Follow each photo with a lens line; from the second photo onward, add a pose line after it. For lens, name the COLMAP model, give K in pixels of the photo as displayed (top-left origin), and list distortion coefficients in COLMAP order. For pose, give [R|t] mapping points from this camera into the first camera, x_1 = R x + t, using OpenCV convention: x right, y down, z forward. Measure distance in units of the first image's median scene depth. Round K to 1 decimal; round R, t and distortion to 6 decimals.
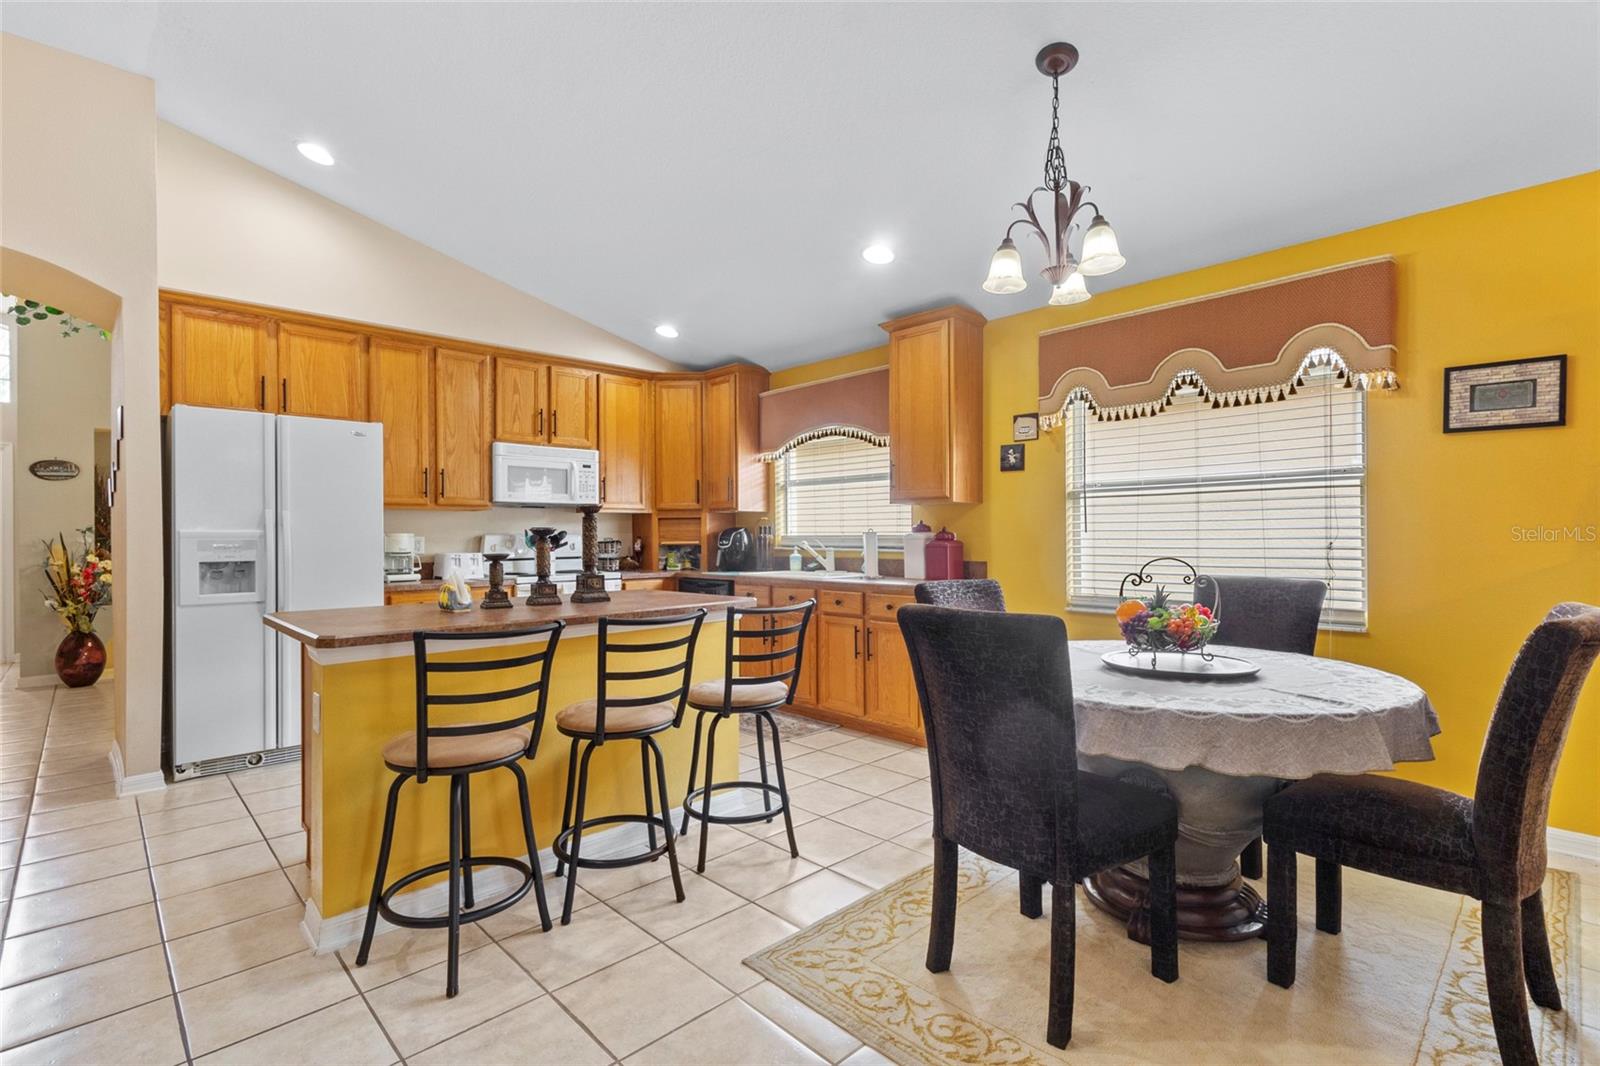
lens RADIAL K [[742.3, 0, 799.5], [0, 742.3, 534.9], [0, 0, 1]] dist [-0.003597, 0.002847]
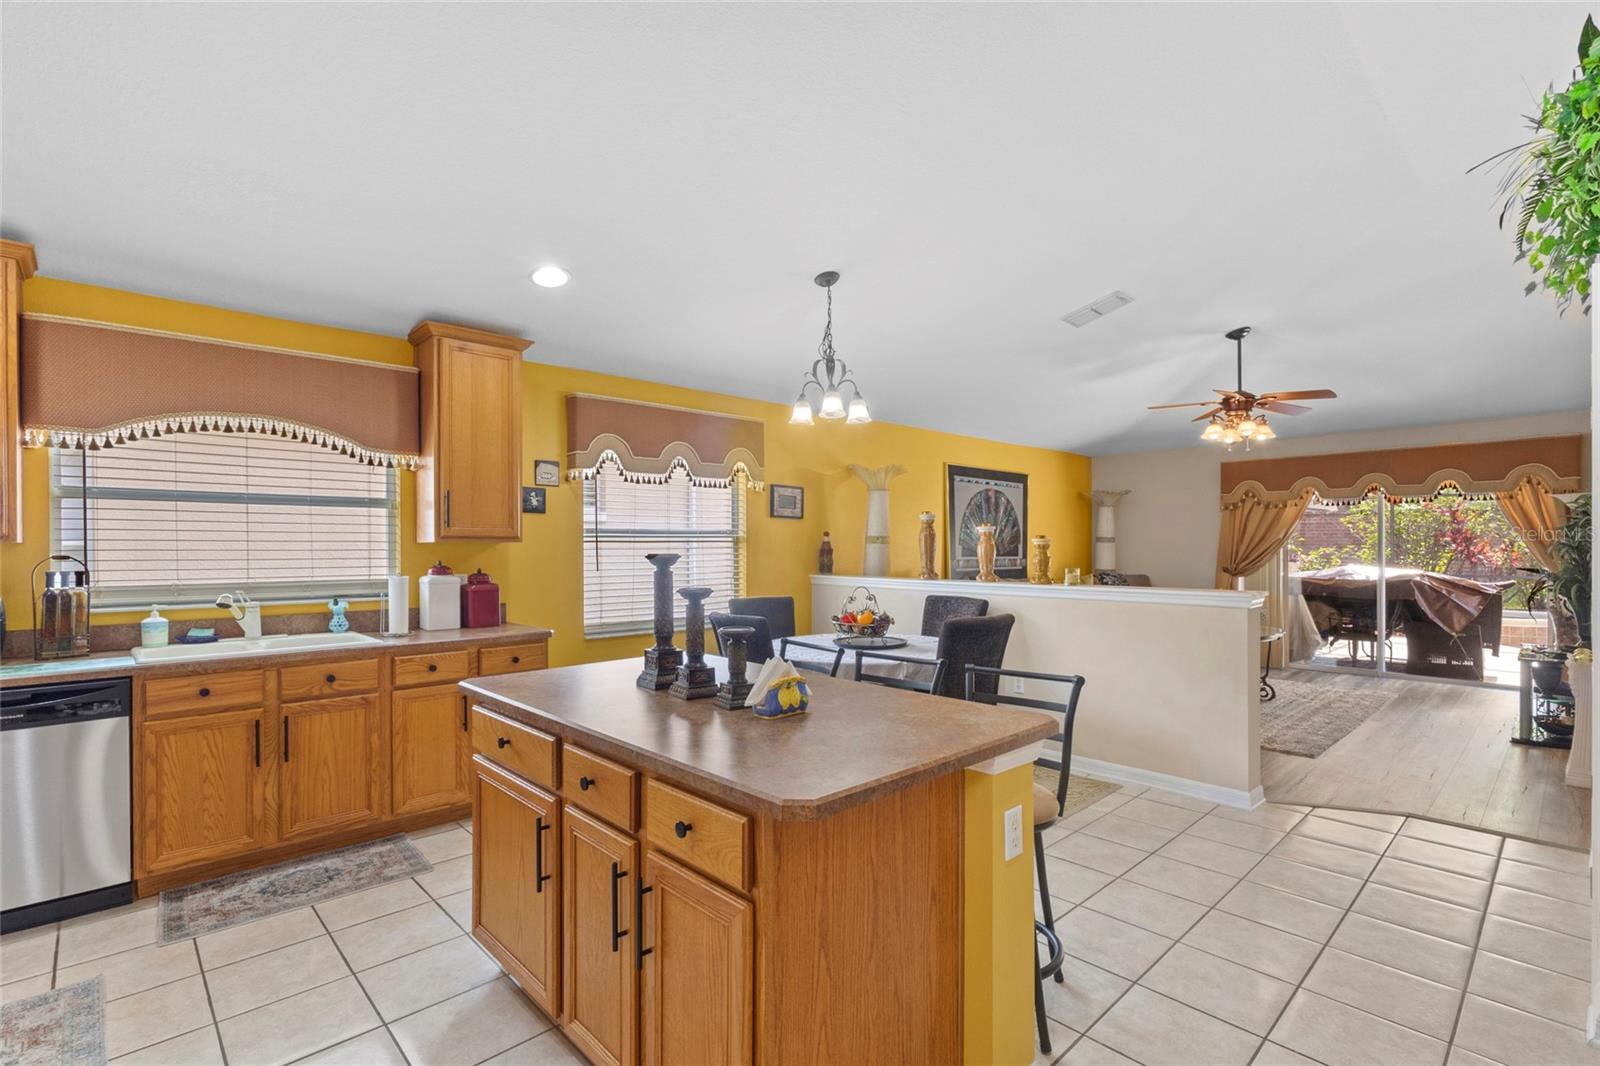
lens RADIAL K [[742.3, 0, 793.0], [0, 742.3, 547.4], [0, 0, 1]] dist [-0.003597, 0.002847]
pose [[0.010940, 0.008058, 0.999908, -0.646729], [0.006117, 0.999948, -0.008125, -0.024243], [-0.999921, 0.006205, 0.010890, 0.546543]]
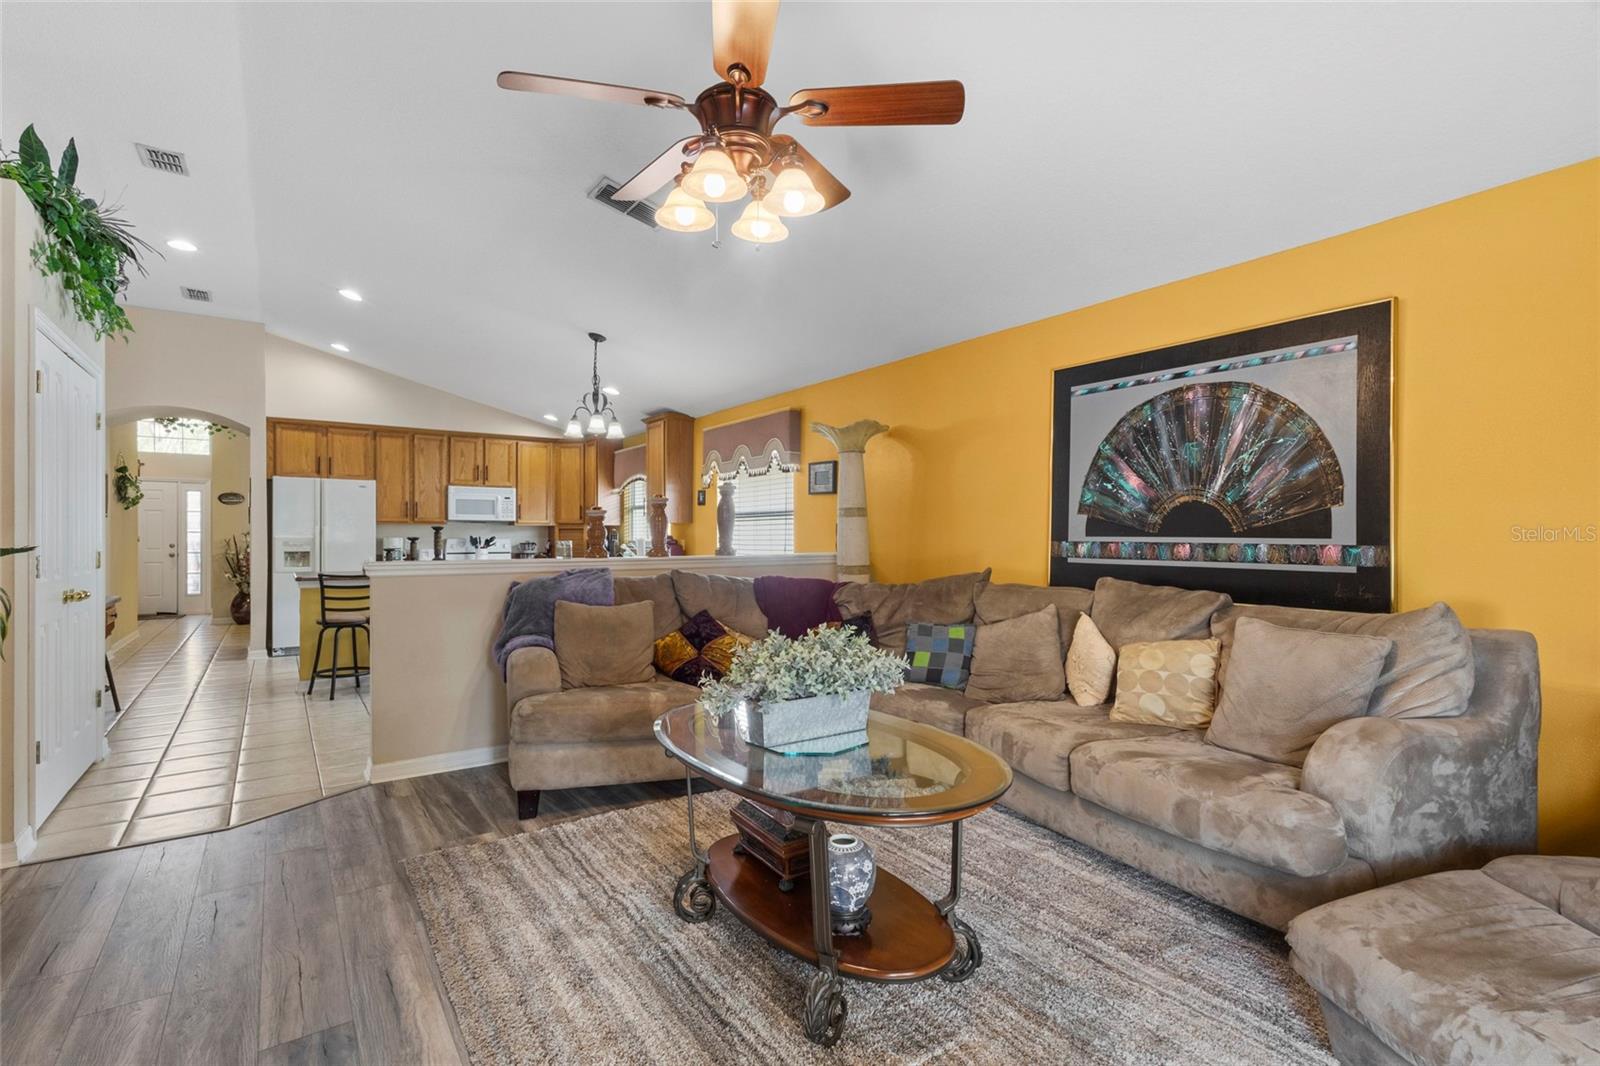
lens RADIAL K [[742.3, 0, 805.1], [0, 742.3, 537.3], [0, 0, 1]] dist [-0.003597, 0.002847]
pose [[0.989153, 0.007666, -0.146689, 0.686754], [-0.007468, 0.999970, 0.001901, -0.013501], [0.146699, -0.000785, 0.989181, -0.614273]]
